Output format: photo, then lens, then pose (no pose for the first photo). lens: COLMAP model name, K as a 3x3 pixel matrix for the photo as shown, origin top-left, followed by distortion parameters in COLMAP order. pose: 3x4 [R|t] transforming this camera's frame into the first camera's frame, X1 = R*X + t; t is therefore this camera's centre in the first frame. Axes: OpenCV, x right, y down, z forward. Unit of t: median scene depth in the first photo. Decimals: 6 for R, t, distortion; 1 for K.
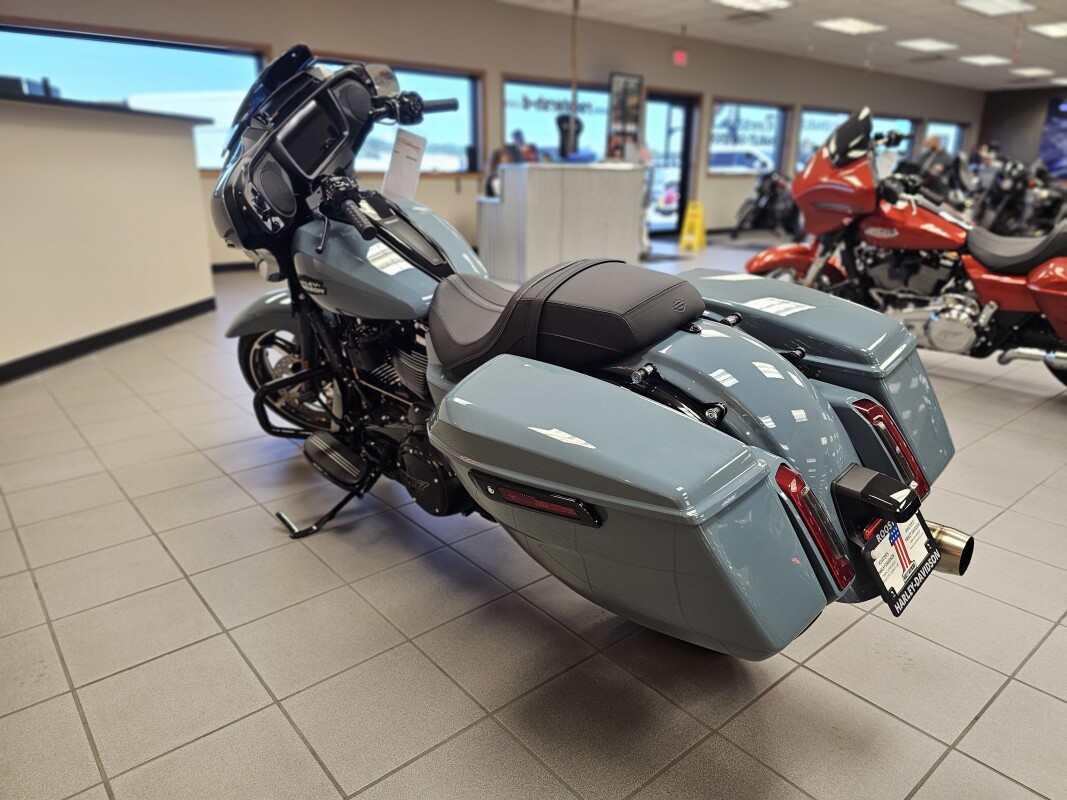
lens RADIAL K [[724.2, 0, 520.4], [0, 724.2, 377.9], [0, 0, 1]] dist [0.081455, -0.001377]
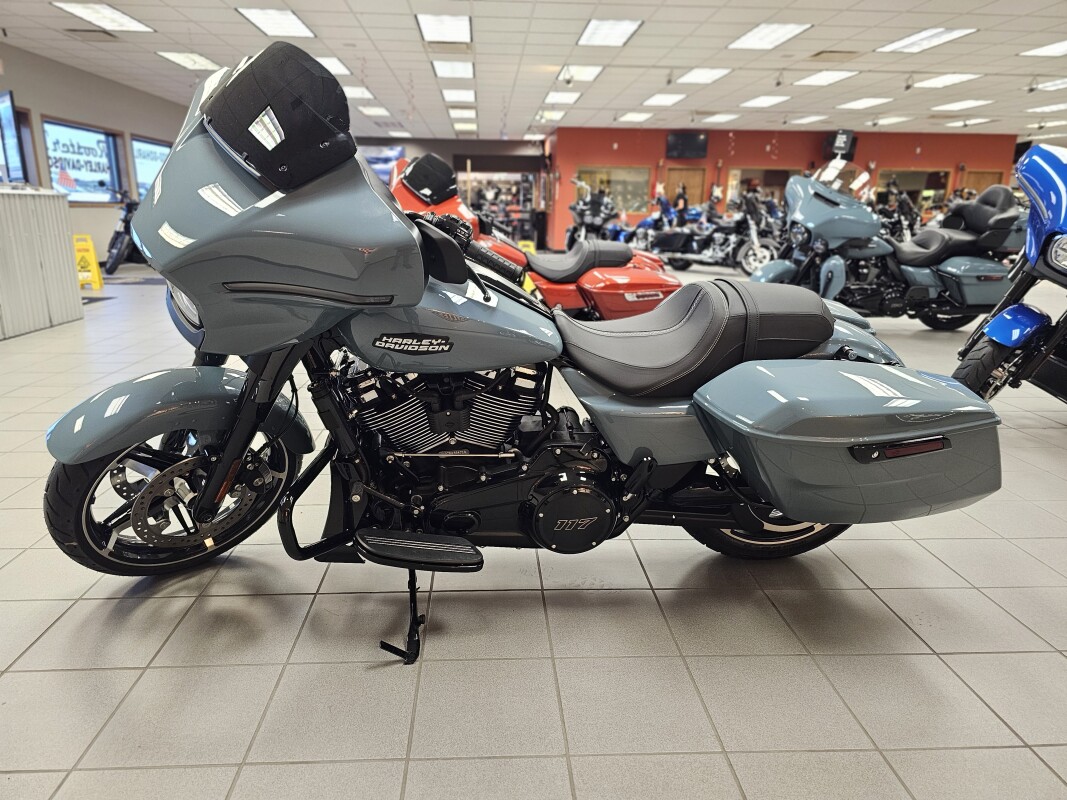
lens RADIAL K [[724.2, 0, 520.4], [0, 724.2, 377.9], [0, 0, 1]] dist [0.081455, -0.001377]
pose [[0.602624, -0.178493, 0.777808, -0.606471], [0.210427, 0.975712, 0.060875, -0.078886], [-0.769783, 0.126987, 0.625547, 0.286190]]
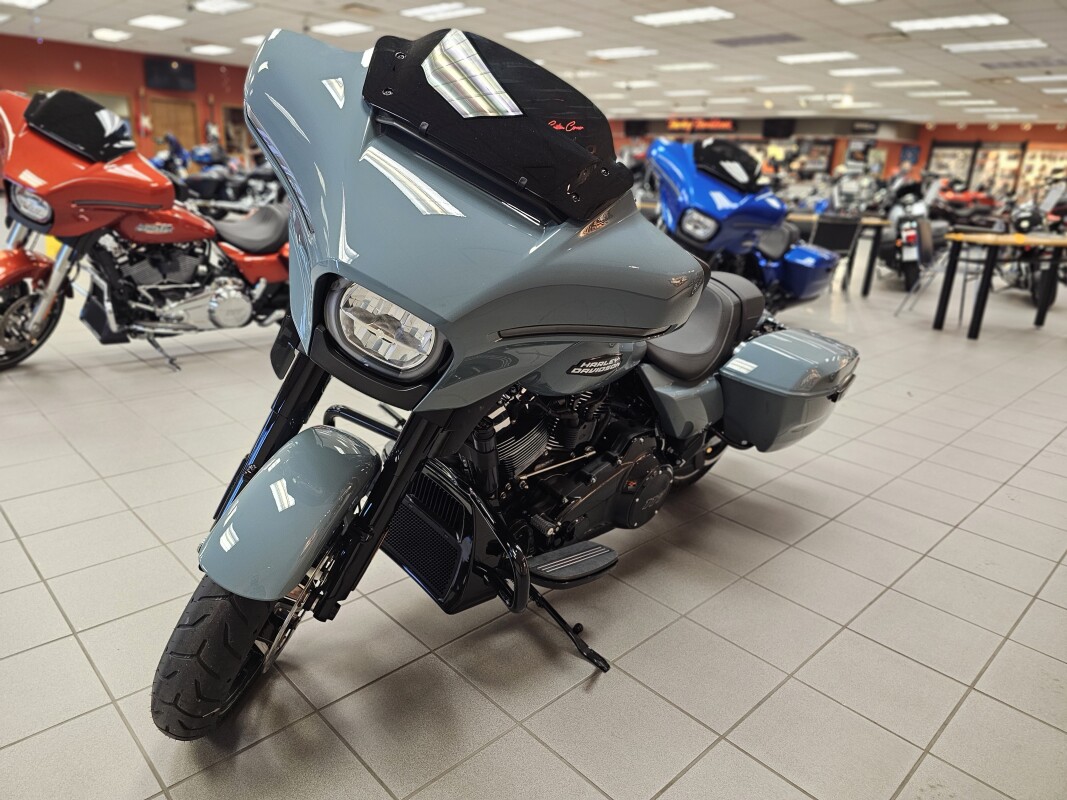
lens RADIAL K [[720.9, 0, 519.4], [0, 720.9, 398.3], [0, 0, 1]] dist [0.035701, -0.035827]
pose [[-0.066686, -0.317190, 0.946014, -0.743563], [0.224371, 0.919075, 0.323974, -0.265610], [-0.972219, 0.233863, 0.009879, 0.784169]]
